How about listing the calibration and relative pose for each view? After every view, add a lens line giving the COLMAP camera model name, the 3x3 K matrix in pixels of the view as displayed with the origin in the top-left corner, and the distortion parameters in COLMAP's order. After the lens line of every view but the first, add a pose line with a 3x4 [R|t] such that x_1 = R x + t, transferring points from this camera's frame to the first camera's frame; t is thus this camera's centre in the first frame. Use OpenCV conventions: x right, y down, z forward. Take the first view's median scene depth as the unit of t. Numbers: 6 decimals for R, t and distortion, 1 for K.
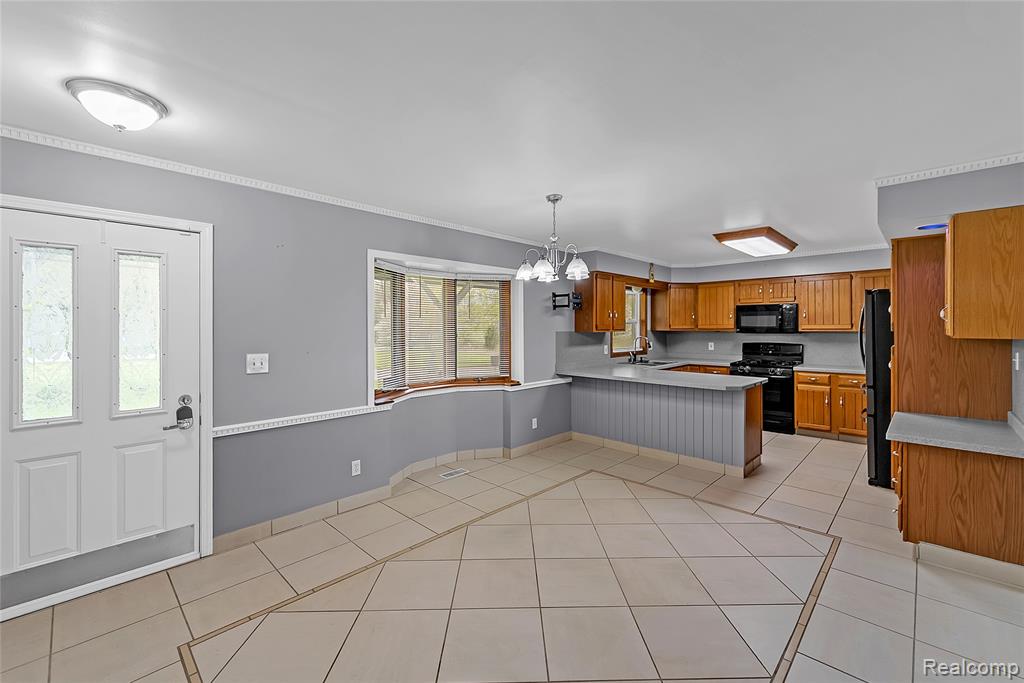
lens RADIAL K [[428.8, 0, 516.6], [0, 428.8, 325.8], [0, 0, 1]] dist [0.002250, 0.000161]
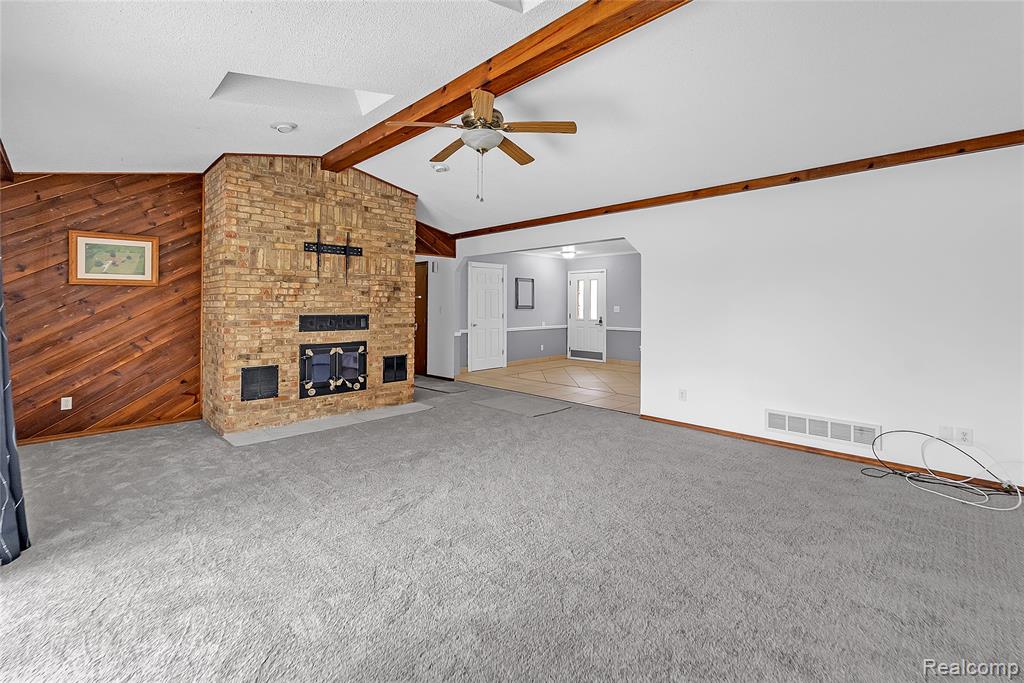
lens RADIAL K [[434.4, 0, 511.4], [0, 434.4, 302.8], [0, 0, 1]] dist [0.002304, 0.000066]
pose [[-0.011098, -0.002144, -0.999936, 1.421929], [-0.001453, 0.999997, -0.002128, 0.025302], [0.999937, 0.001429, -0.011101, 0.135763]]
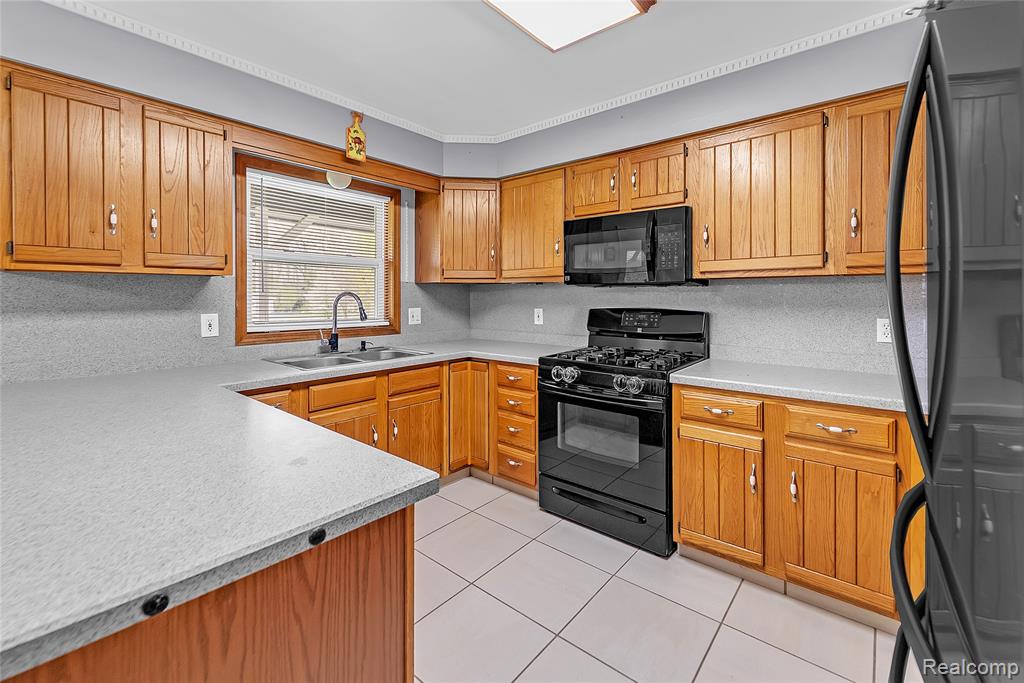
lens RADIAL K [[440.9, 0, 514.1], [0, 440.9, 298.1], [0, 0, 1]] dist [-0.000488, -0.000129]
pose [[0.997532, 0.004283, 0.070087, 0.503949], [-0.004546, 0.999983, 0.003592, 0.032796], [-0.070070, -0.003902, 0.997534, 0.660163]]
